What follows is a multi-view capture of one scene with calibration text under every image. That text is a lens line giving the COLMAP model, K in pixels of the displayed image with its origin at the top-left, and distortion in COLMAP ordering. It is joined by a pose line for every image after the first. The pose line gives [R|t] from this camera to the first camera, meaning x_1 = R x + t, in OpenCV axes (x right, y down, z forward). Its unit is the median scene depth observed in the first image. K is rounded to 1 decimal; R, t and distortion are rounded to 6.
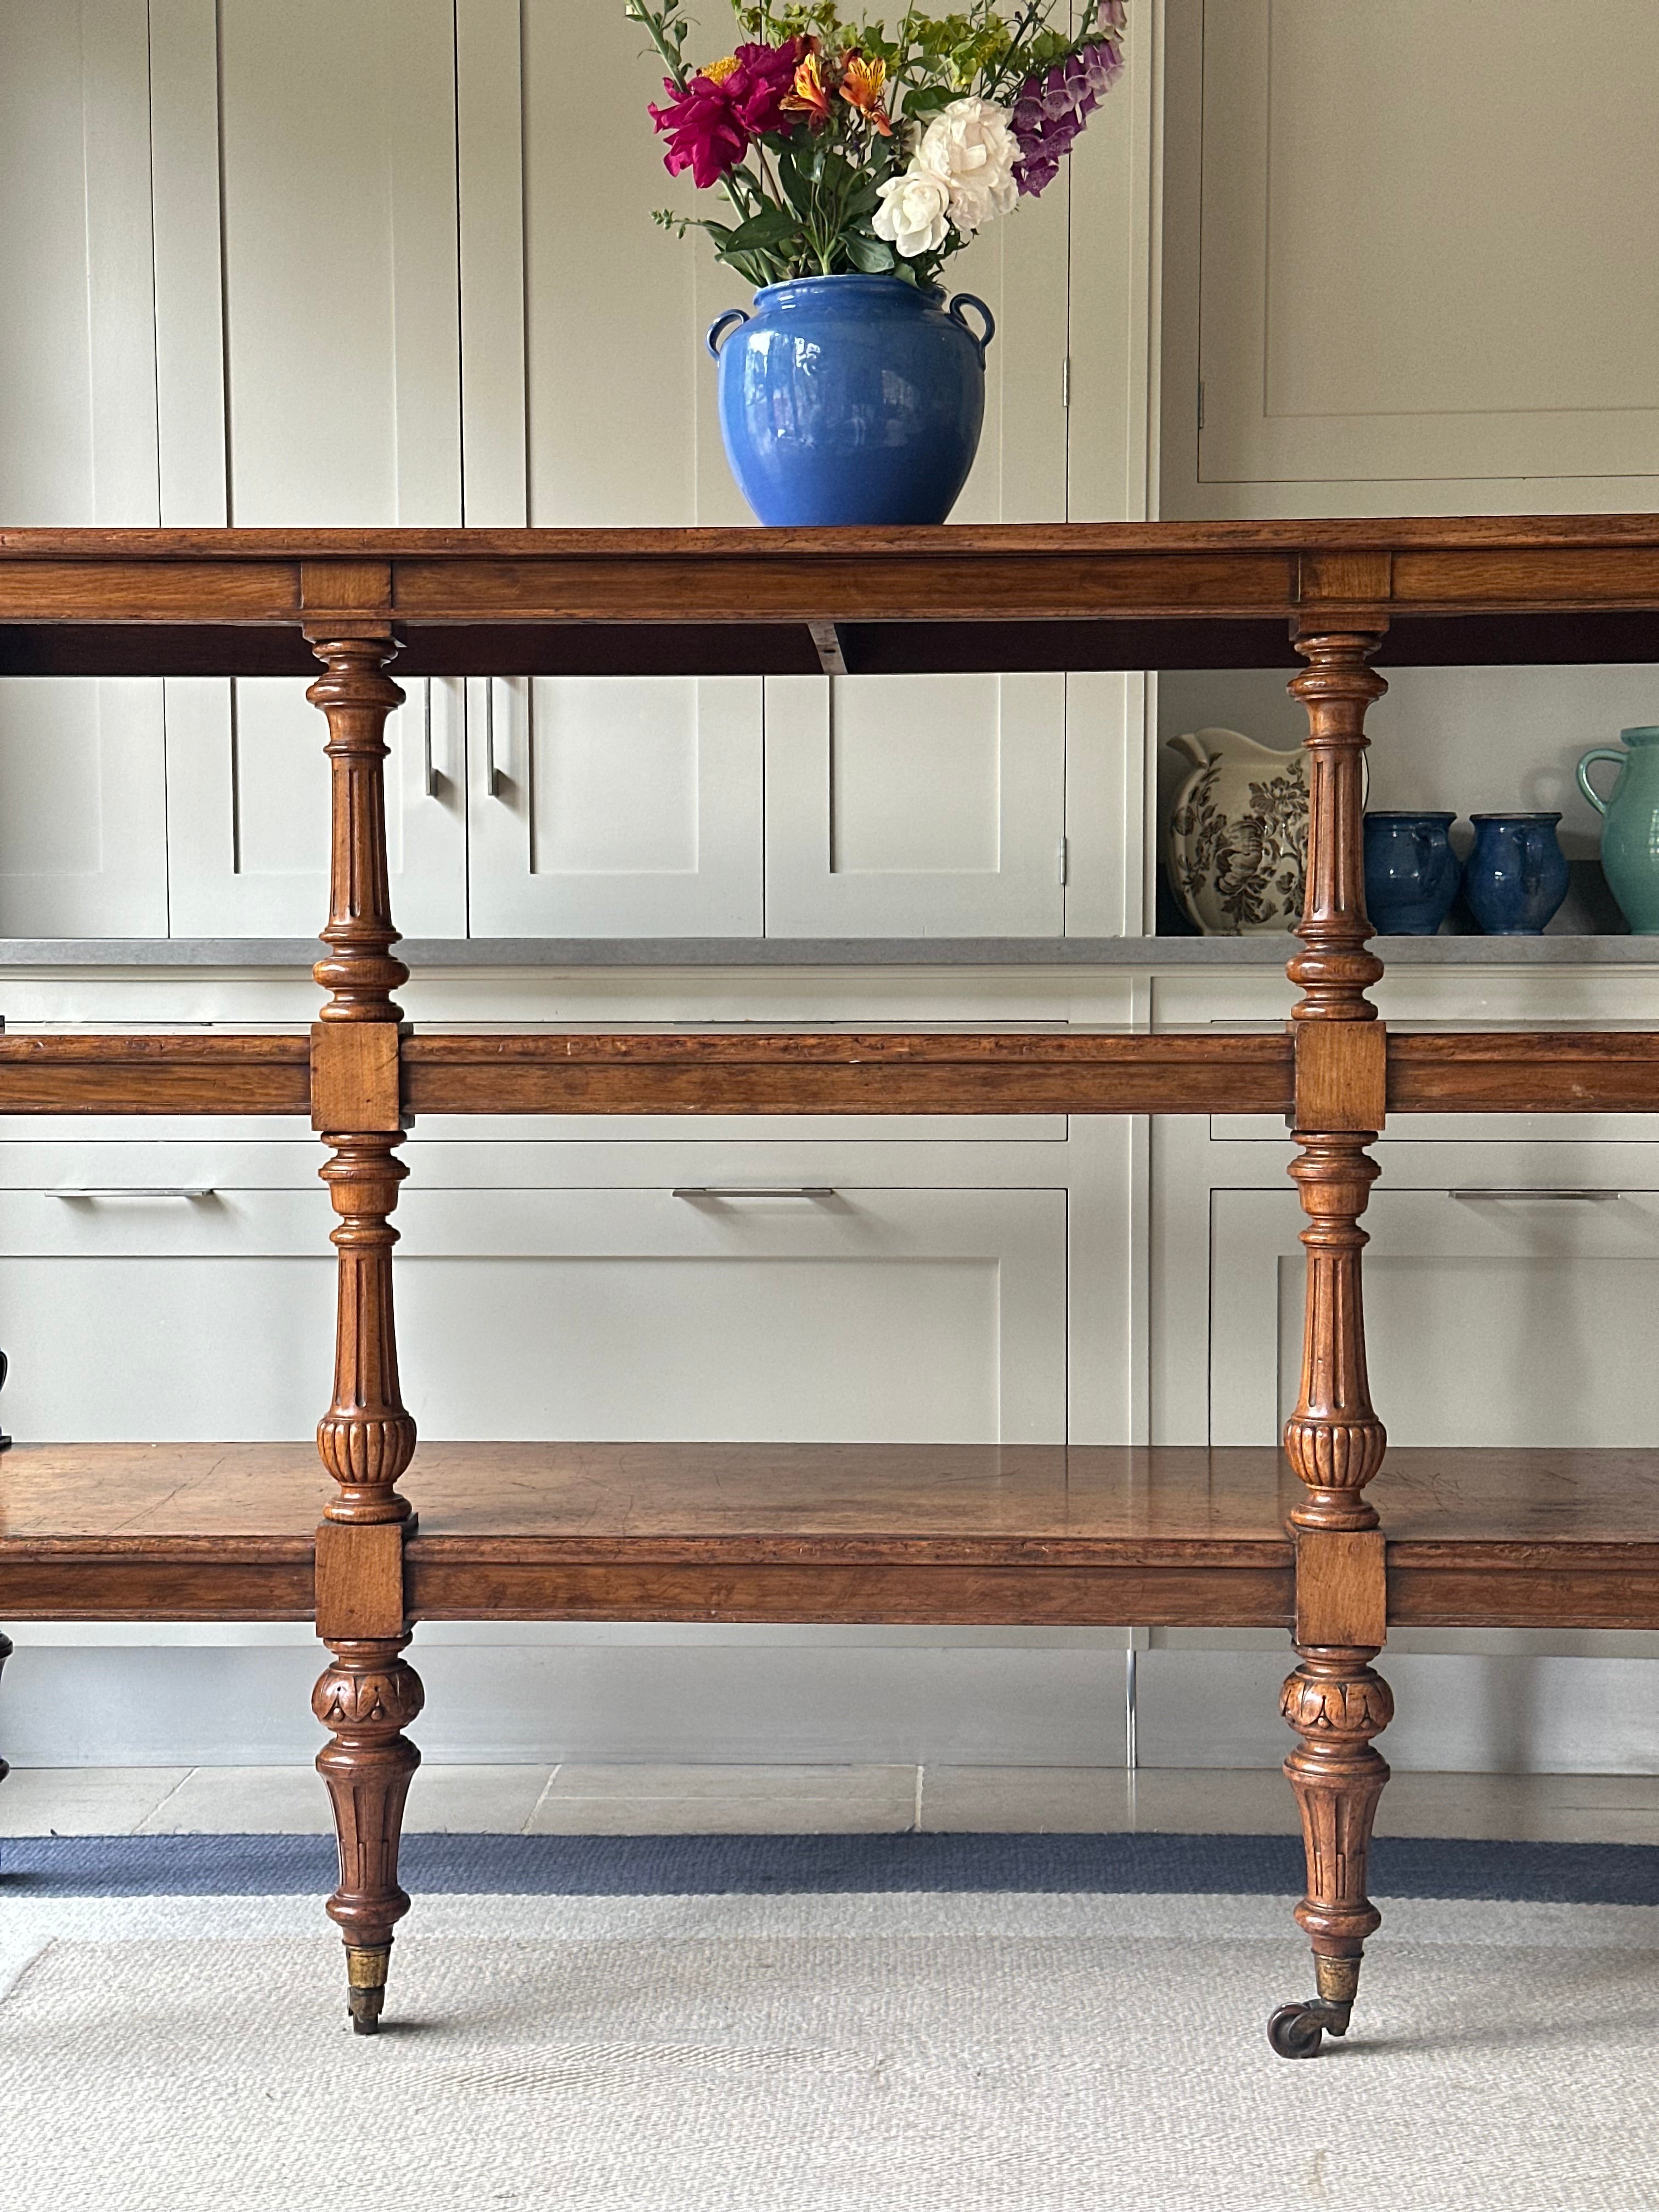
lens RADIAL K [[3065.9, 0, 832.8], [0, 3065.9, 1117.1], [0, 0, 1]] dist [0.170257, -0.364267]
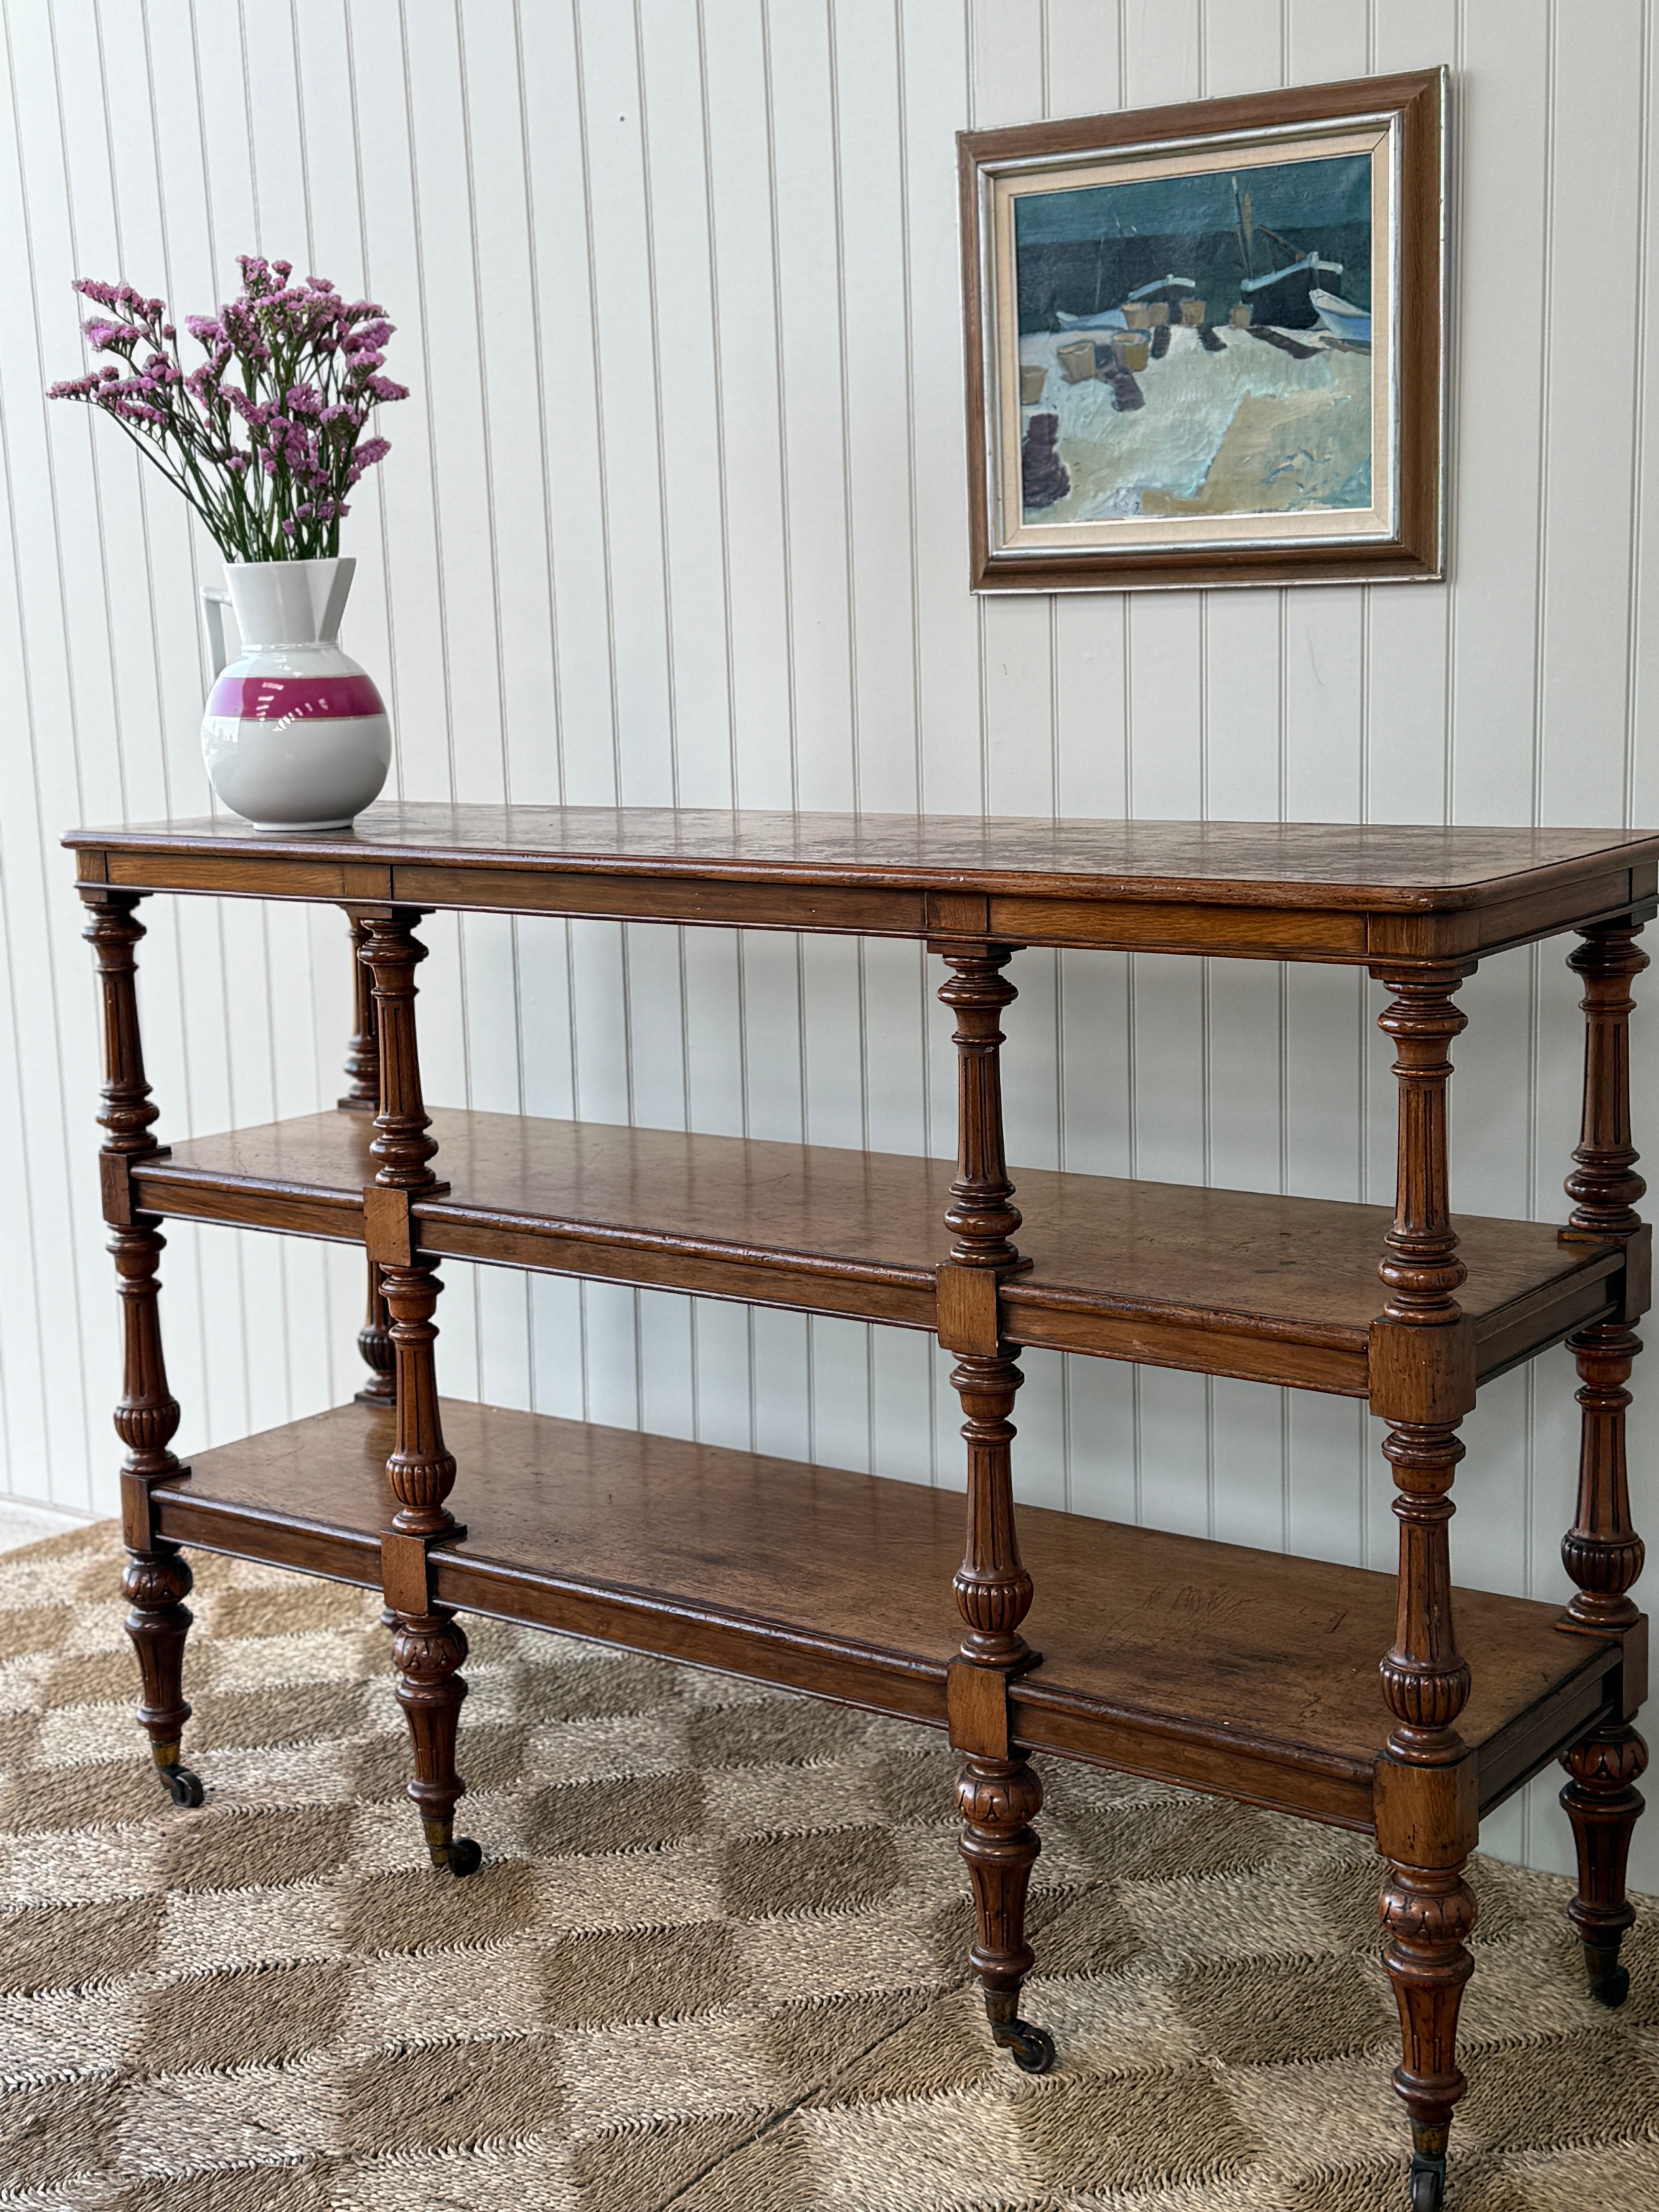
lens RADIAL K [[2939.9, 0, 834.5], [0, 2939.9, 1100.4], [0, 0, 1]] dist [0.155602, -0.222033]
pose [[0.833031, 0.074613, -0.548171, 0.745295], [-0.000808, 0.991026, 0.133663, -0.248889], [0.553225, -0.110903, 0.825616, 0.006357]]
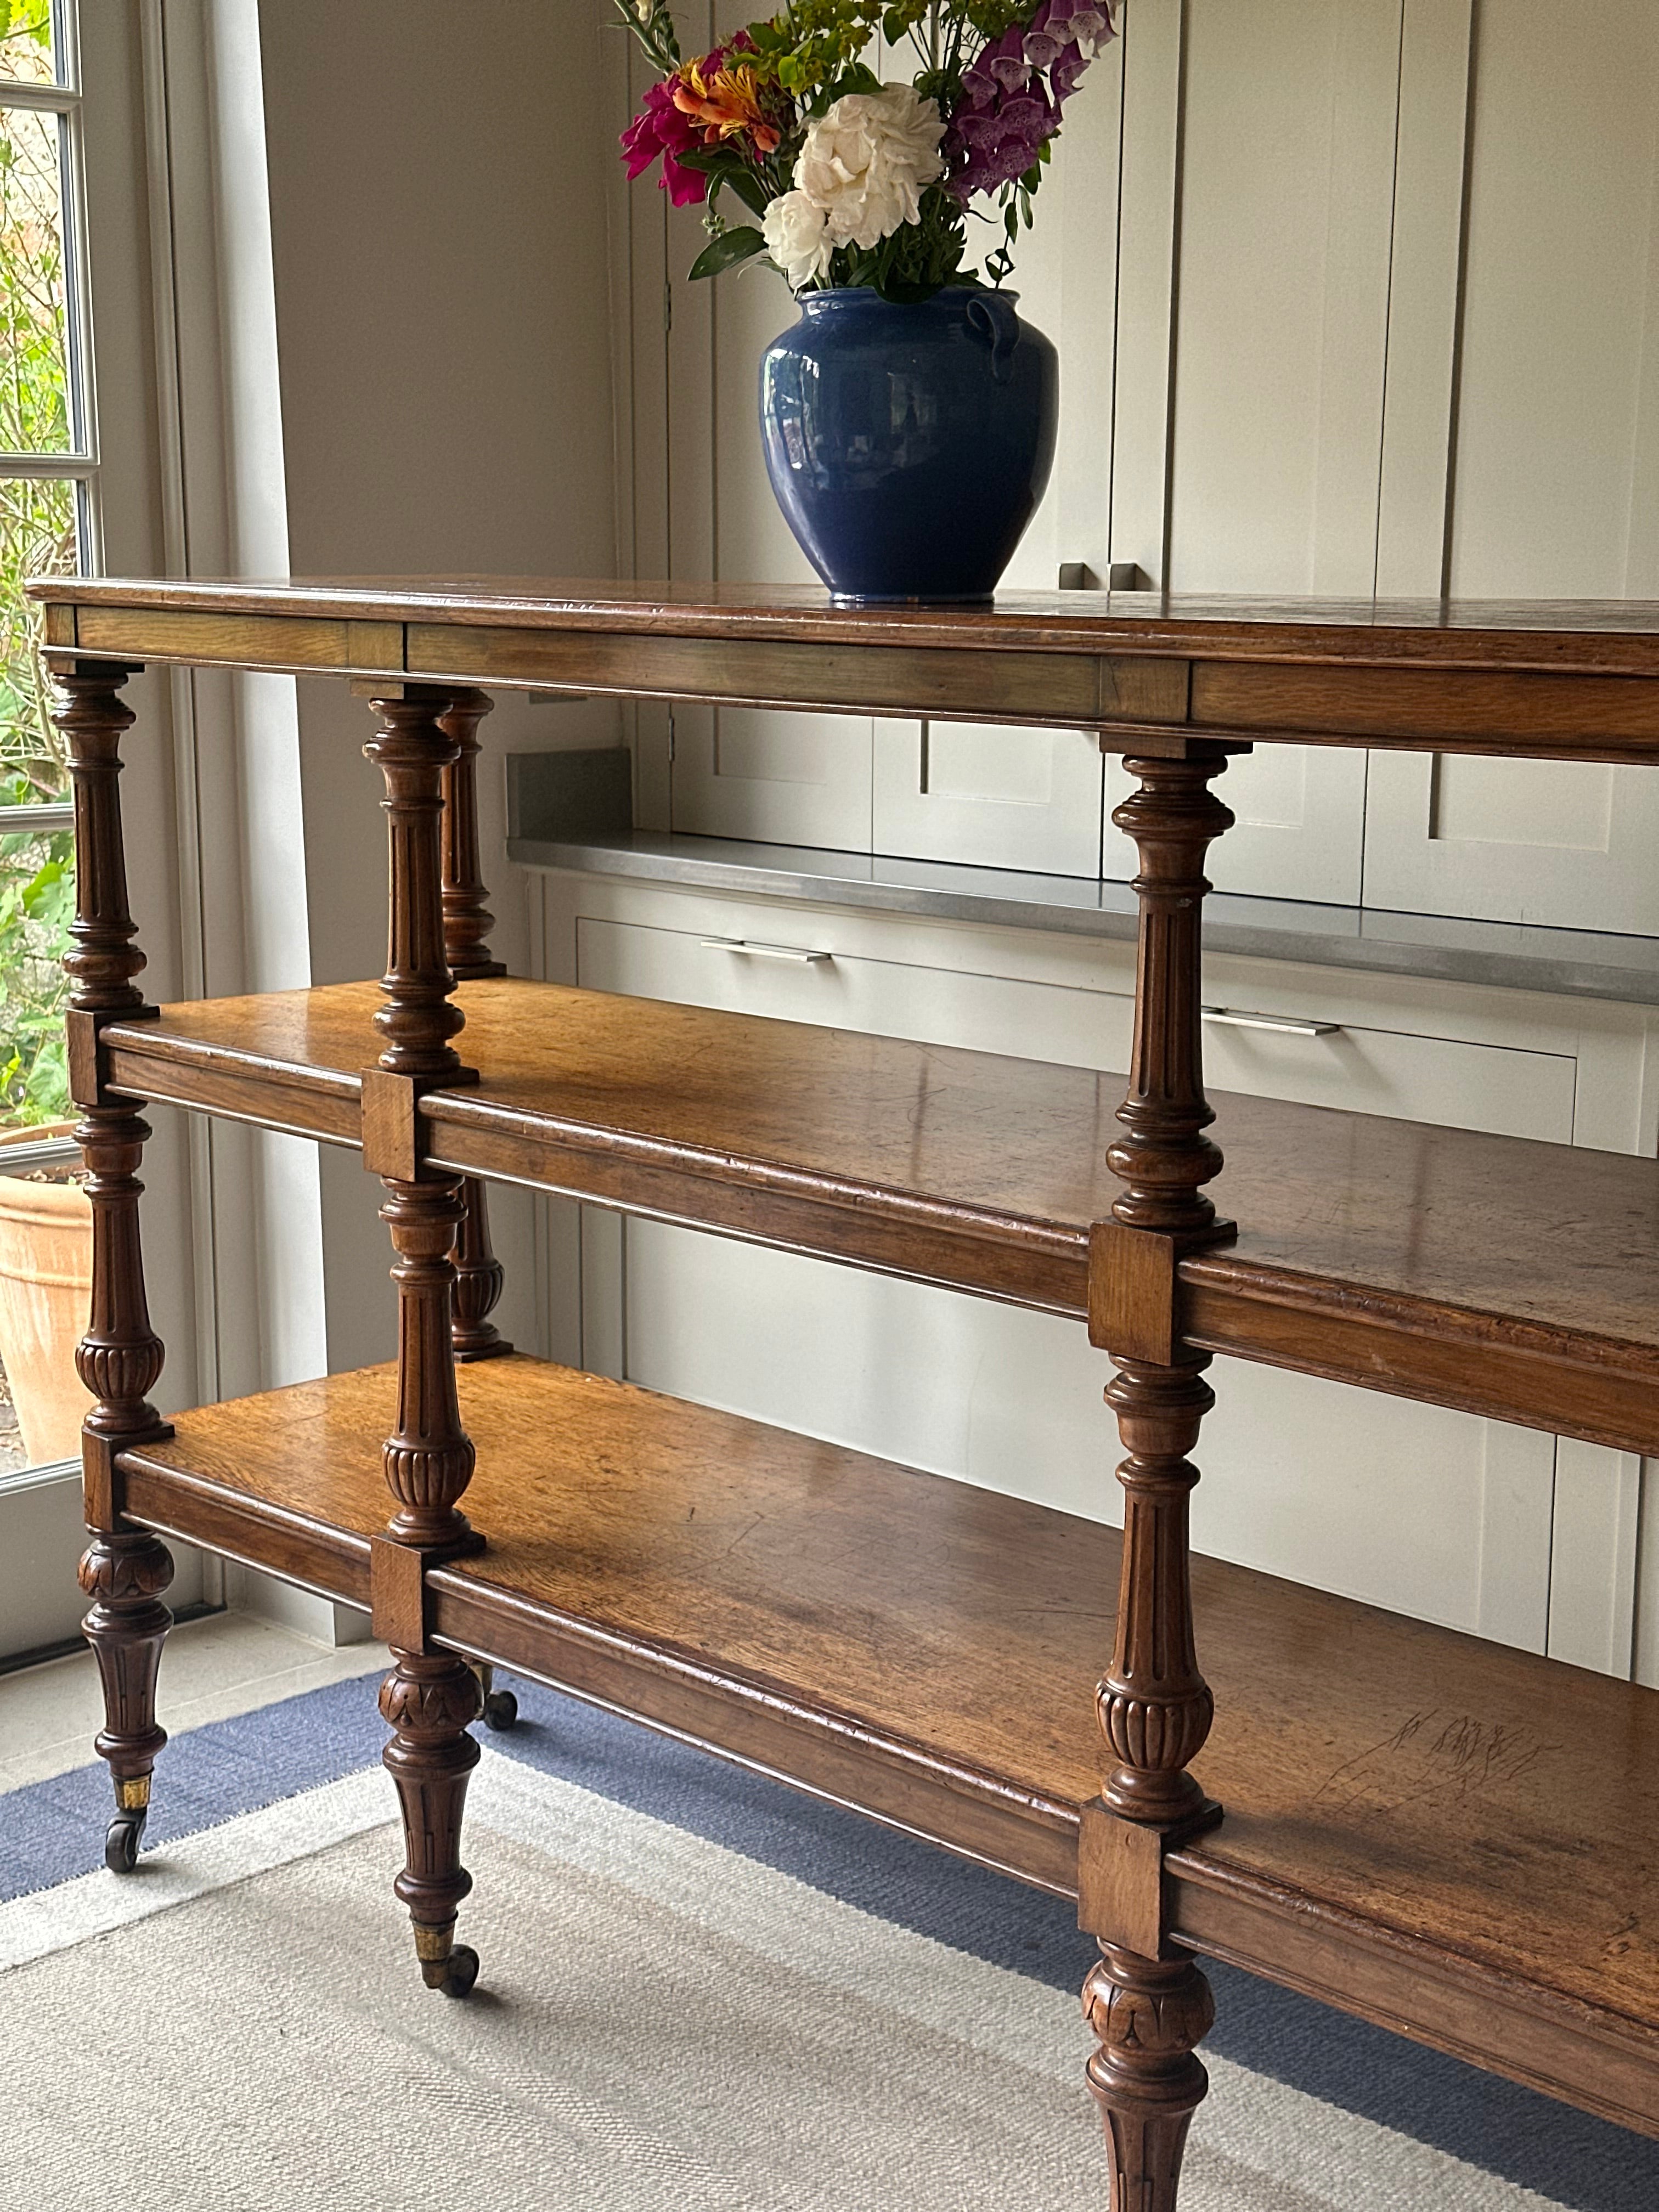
lens RADIAL K [[3066.2, 0, 829.5], [0, 3066.2, 1139.6], [0, 0, 1]] dist [0.188678, -0.450162]
pose [[0.745498, 0.138382, -0.651984, 0.623343], [-0.040216, 0.985766, 0.163242, -0.181202], [0.665294, -0.095477, 0.740451, 0.332931]]
